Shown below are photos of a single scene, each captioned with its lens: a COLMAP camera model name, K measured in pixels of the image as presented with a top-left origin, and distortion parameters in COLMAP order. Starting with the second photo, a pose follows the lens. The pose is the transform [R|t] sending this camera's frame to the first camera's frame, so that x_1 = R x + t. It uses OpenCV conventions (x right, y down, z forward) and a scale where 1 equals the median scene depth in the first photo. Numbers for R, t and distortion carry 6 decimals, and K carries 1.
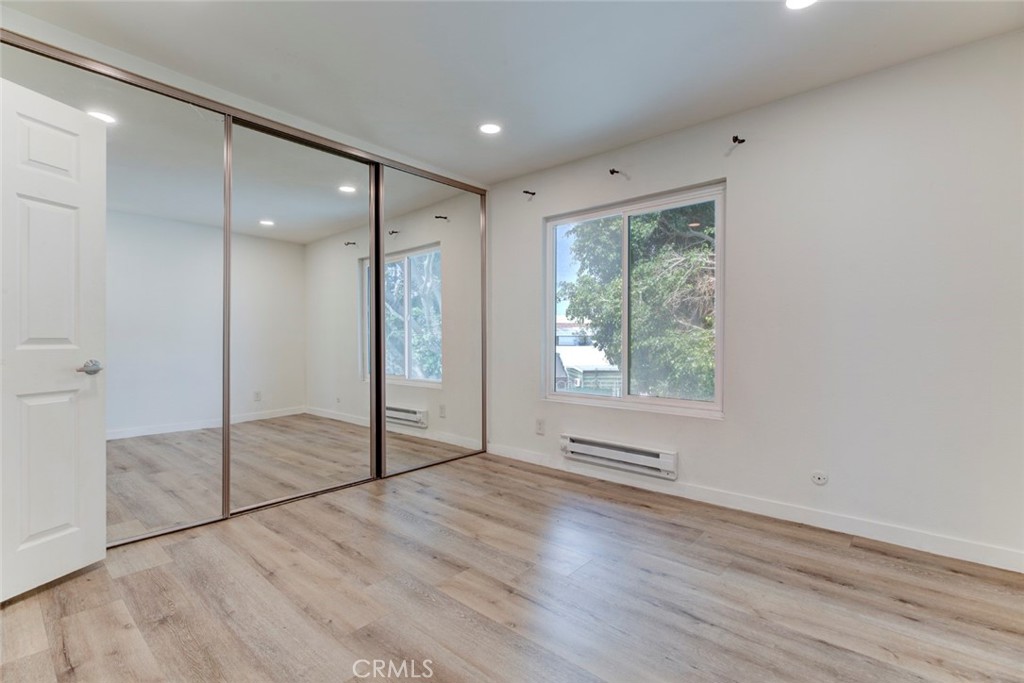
lens RADIAL K [[475.6, 0, 512.0], [0, 475.6, 341.5], [0, 0, 1]] dist [-0.004349, -0.000231]
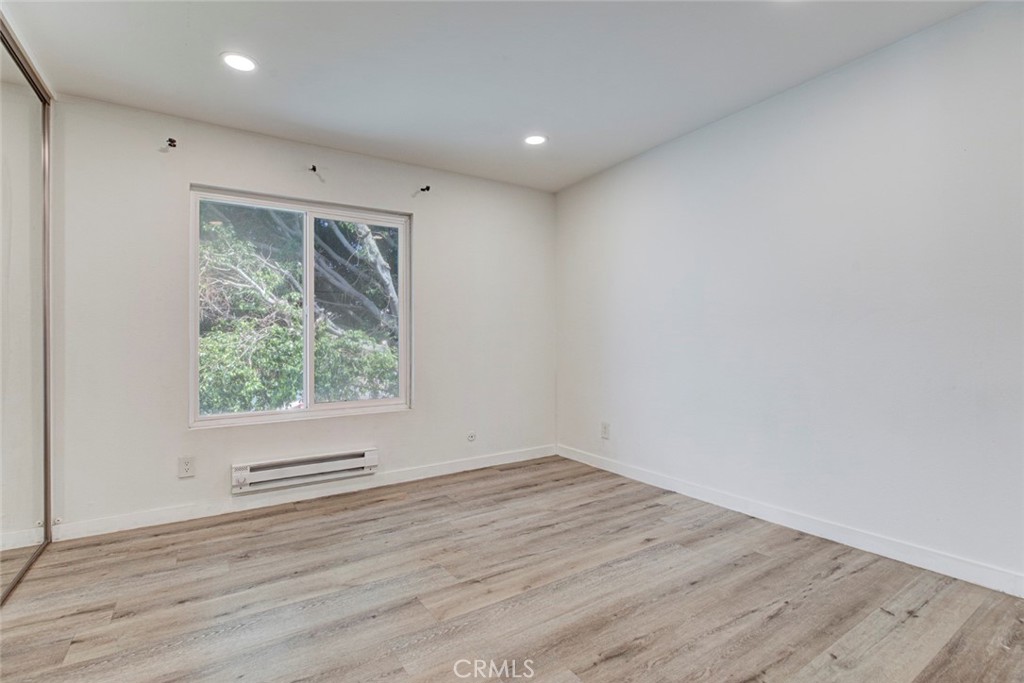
lens RADIAL K [[475.6, 0, 512.0], [0, 475.6, 341.5], [0, 0, 1]] dist [-0.004349, -0.000231]
pose [[0.258028, -0.000749, 0.966137, -0.682558], [0.017838, 0.999833, -0.003989, -0.002451], [-0.965973, 0.018263, 0.257998, 0.434673]]
